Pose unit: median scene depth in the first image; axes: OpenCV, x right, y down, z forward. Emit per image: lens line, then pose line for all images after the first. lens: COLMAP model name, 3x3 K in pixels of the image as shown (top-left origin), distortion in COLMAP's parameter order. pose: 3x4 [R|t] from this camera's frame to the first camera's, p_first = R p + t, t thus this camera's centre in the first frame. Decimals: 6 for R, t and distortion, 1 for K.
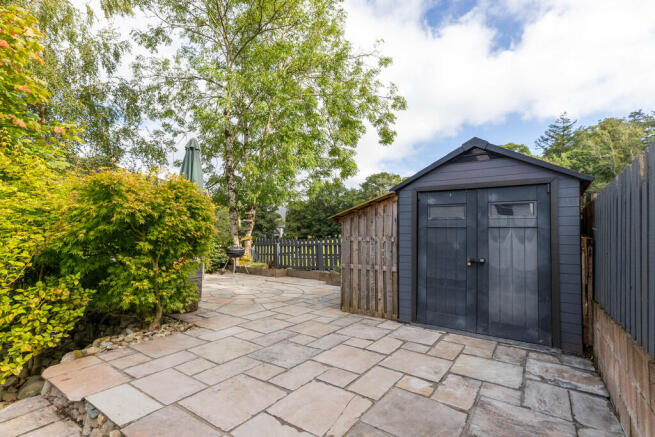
lens RADIAL K [[305.3, 0, 334.8], [0, 305.3, 233.2], [0, 0, 1]] dist [0.001380, 0.000078]
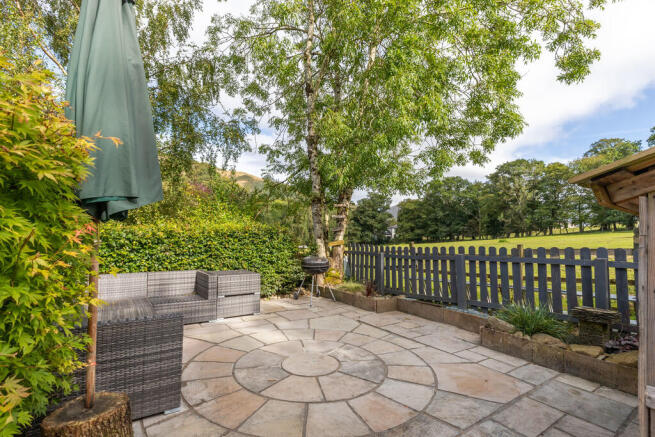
lens RADIAL K [[305.3, 0, 334.8], [0, 305.3, 233.2], [0, 0, 1]] dist [0.001380, 0.000078]
pose [[0.934526, 0.000900, -0.355895, -0.048274], [-0.001721, 0.999997, -0.001991, -0.002963], [0.355892, 0.002474, 0.934524, 0.330576]]
